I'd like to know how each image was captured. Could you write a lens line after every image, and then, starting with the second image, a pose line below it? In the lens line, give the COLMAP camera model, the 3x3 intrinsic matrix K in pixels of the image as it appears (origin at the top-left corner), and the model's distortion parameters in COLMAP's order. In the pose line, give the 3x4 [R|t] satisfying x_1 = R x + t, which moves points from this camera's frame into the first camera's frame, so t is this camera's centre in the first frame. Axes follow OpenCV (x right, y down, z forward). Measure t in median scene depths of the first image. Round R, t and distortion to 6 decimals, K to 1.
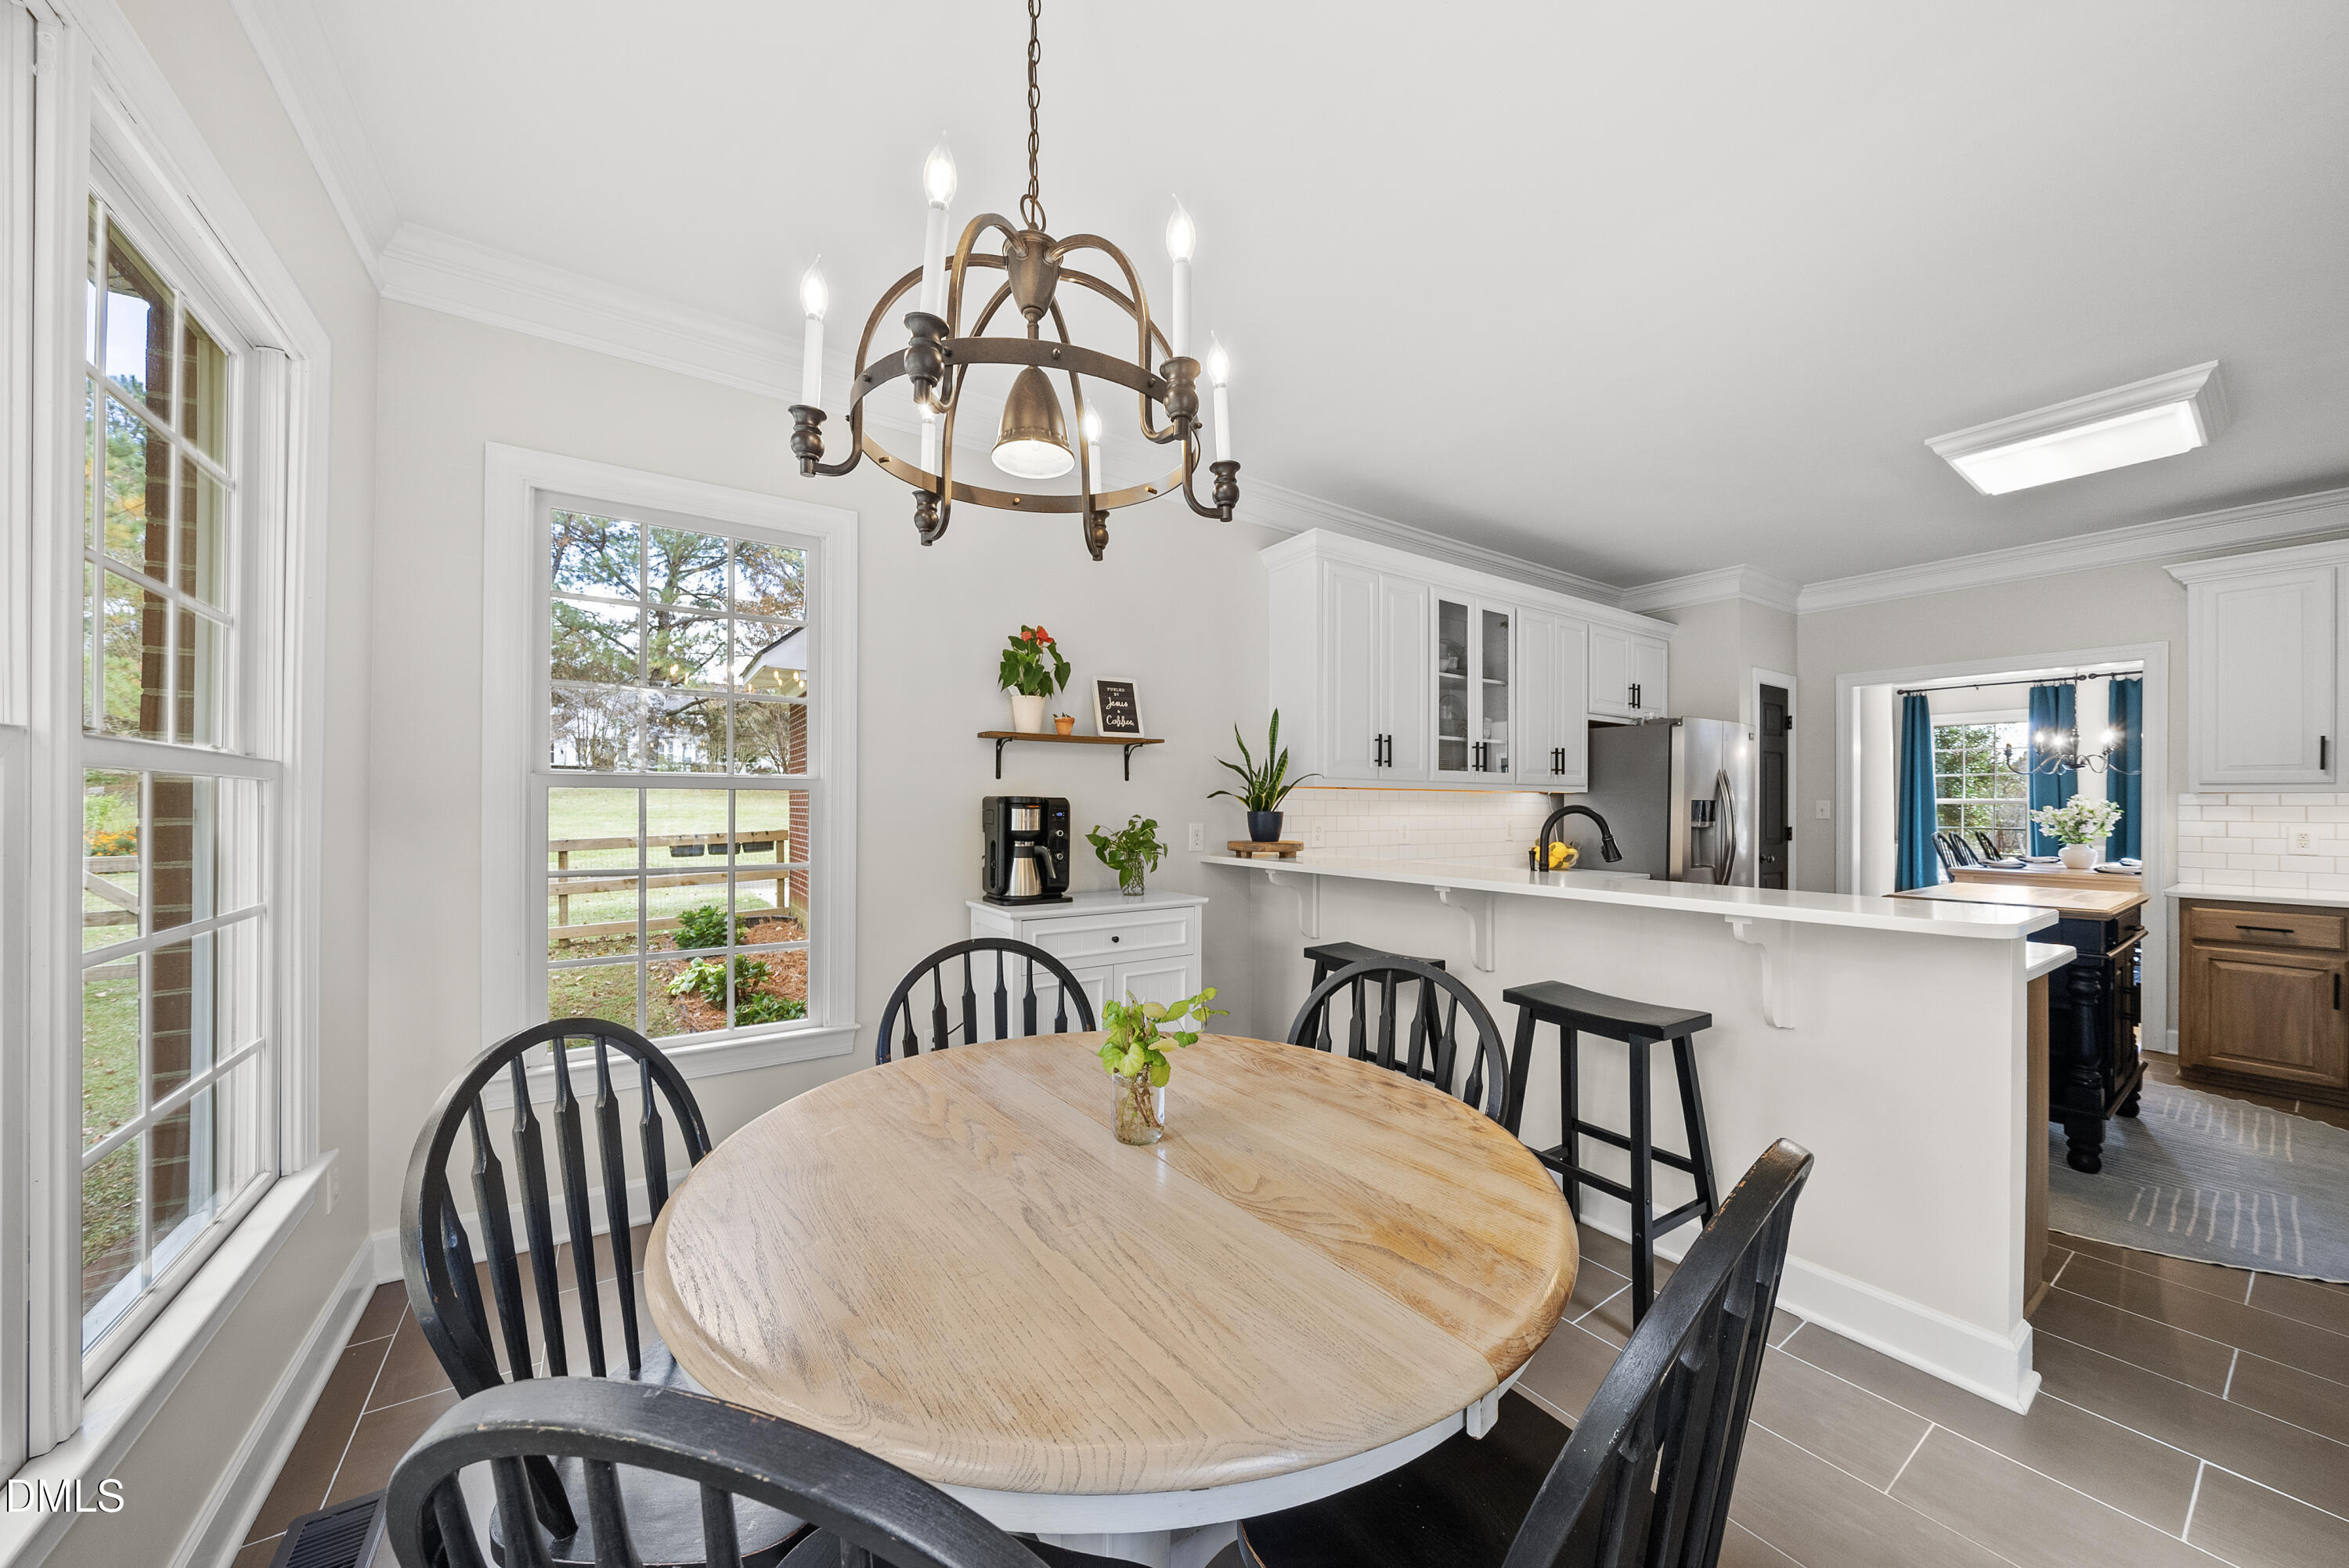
lens RADIAL K [[815.6, 0, 1172.8], [0, 815.6, 802.0], [0, 0, 1]] dist [0.000323, 0.000002]
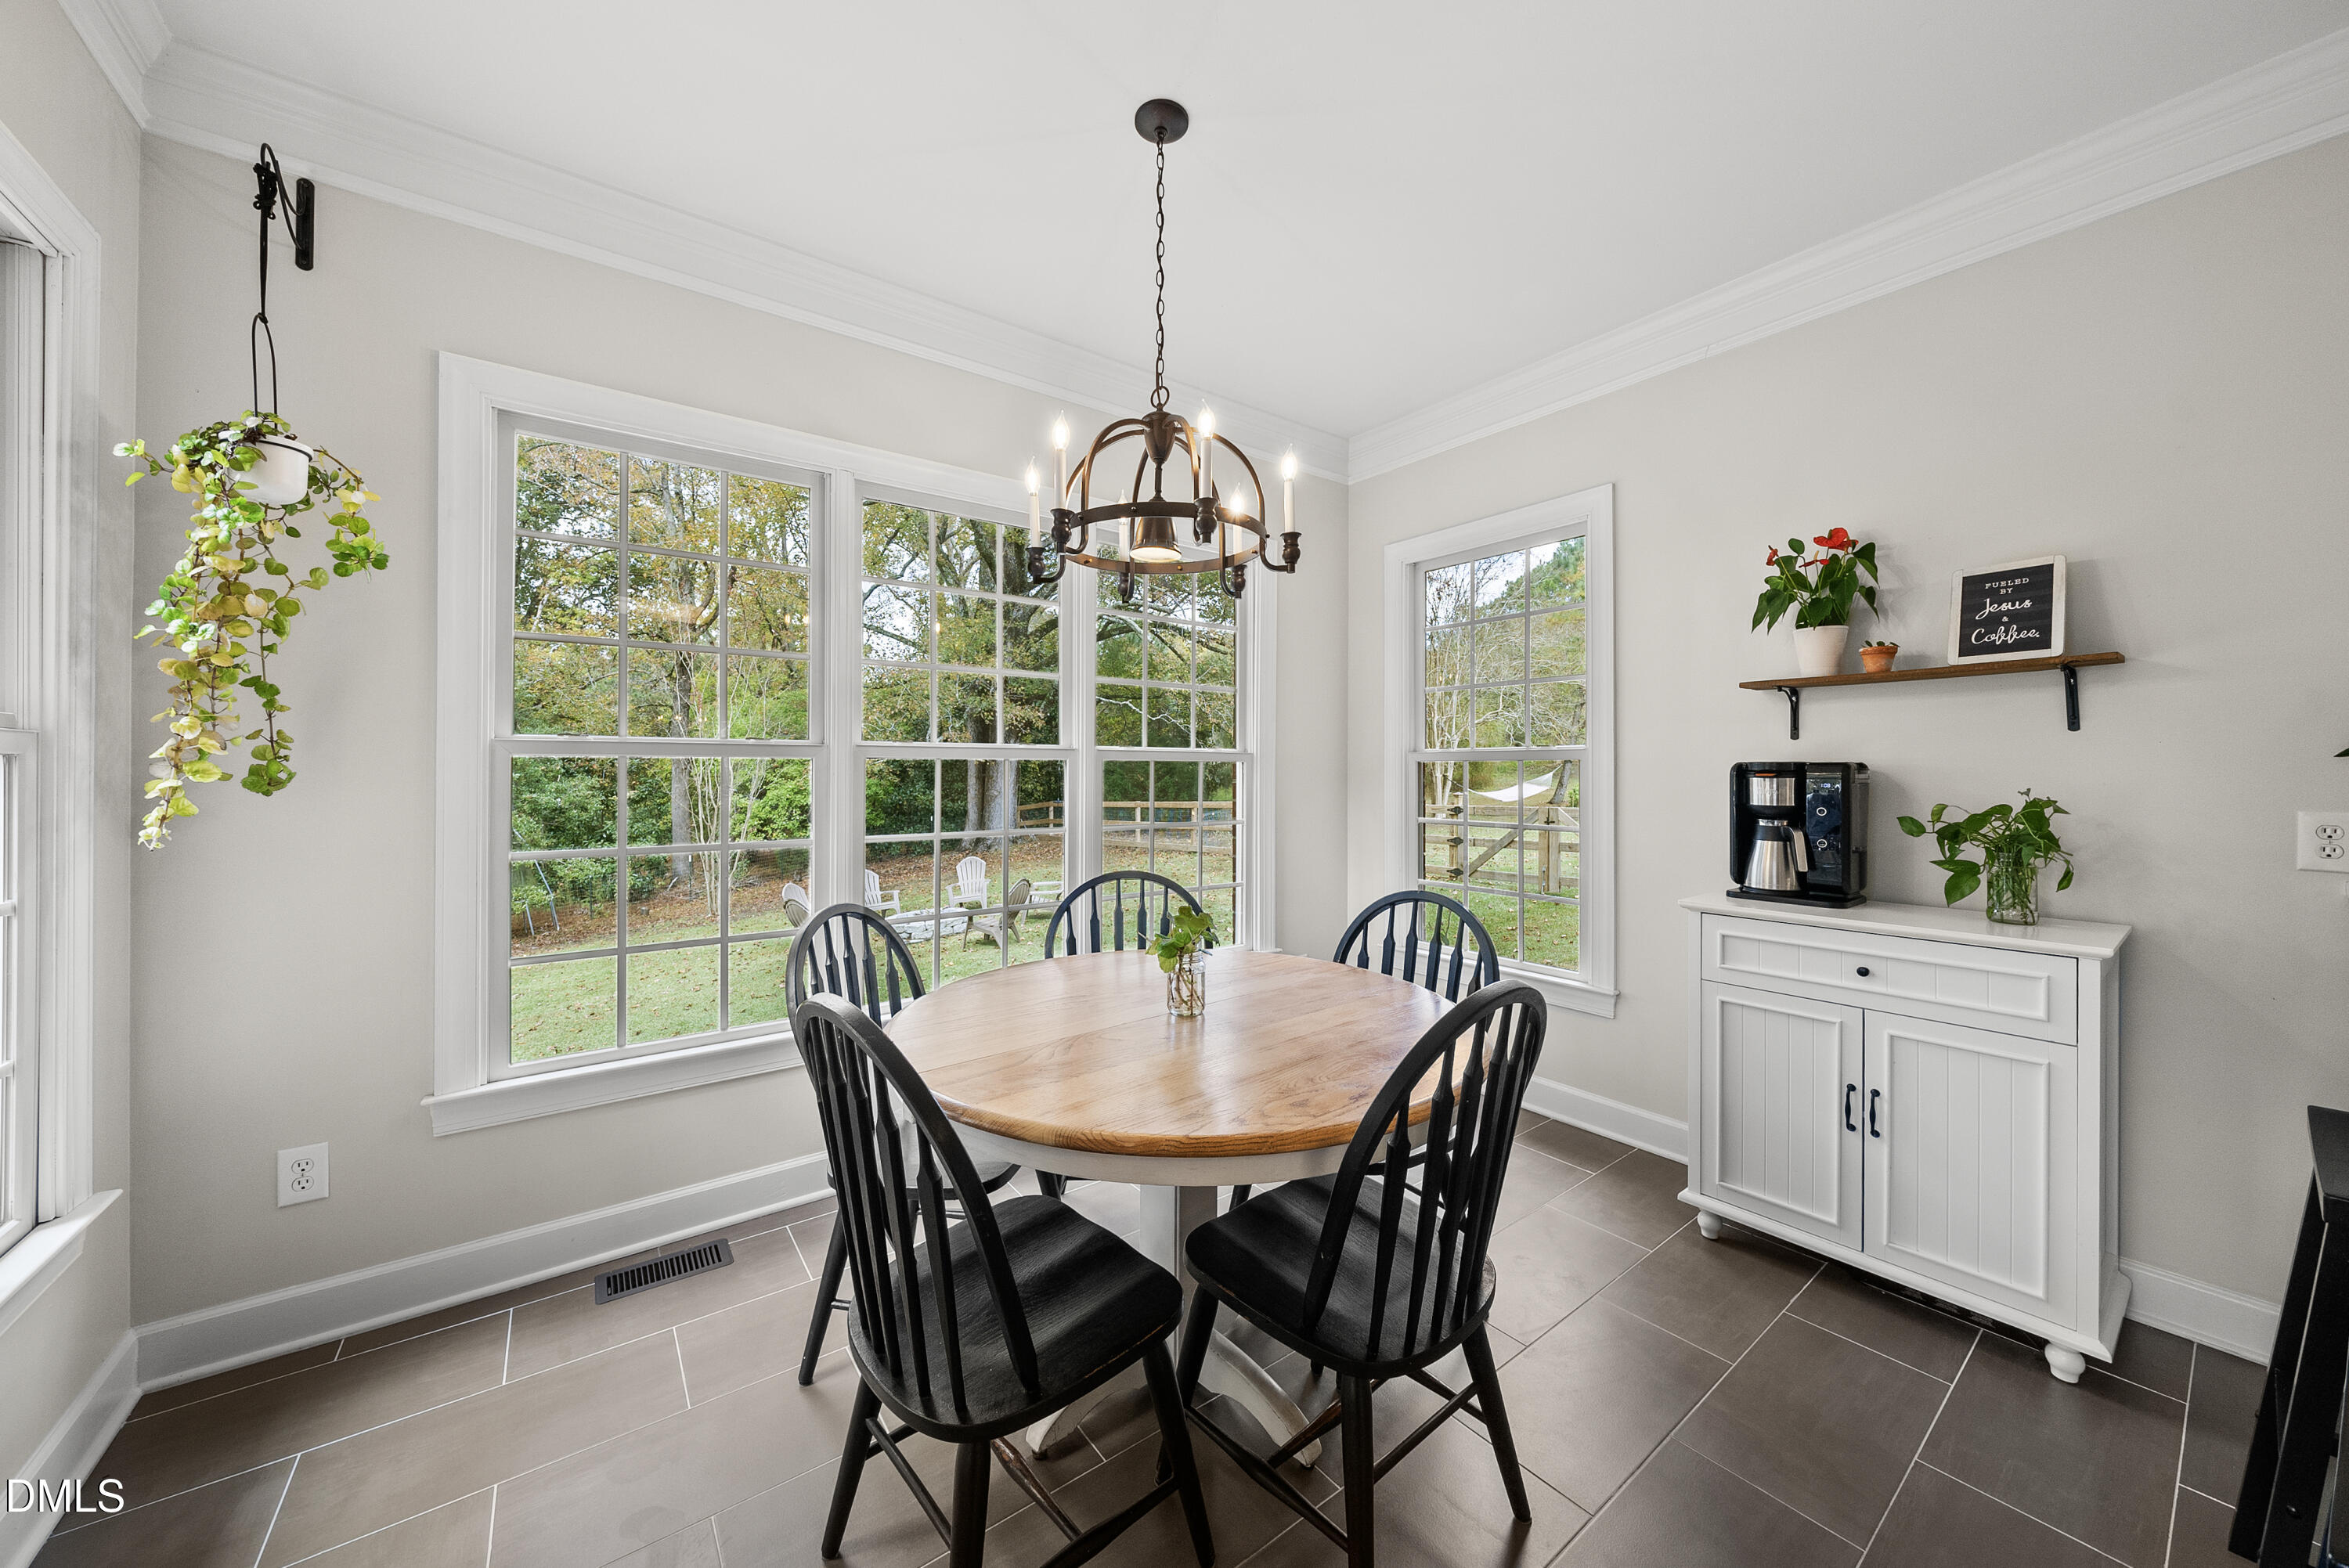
lens RADIAL K [[815.6, 0, 1171.2], [0, 815.6, 776.3], [0, 0, 1]] dist [0.000323, 0.000002]
pose [[0.042010, 0.000068, -0.999117, 0.549139], [0.009441, 0.999955, 0.000465, 0.000726], [0.999073, -0.009452, 0.042008, 0.370834]]
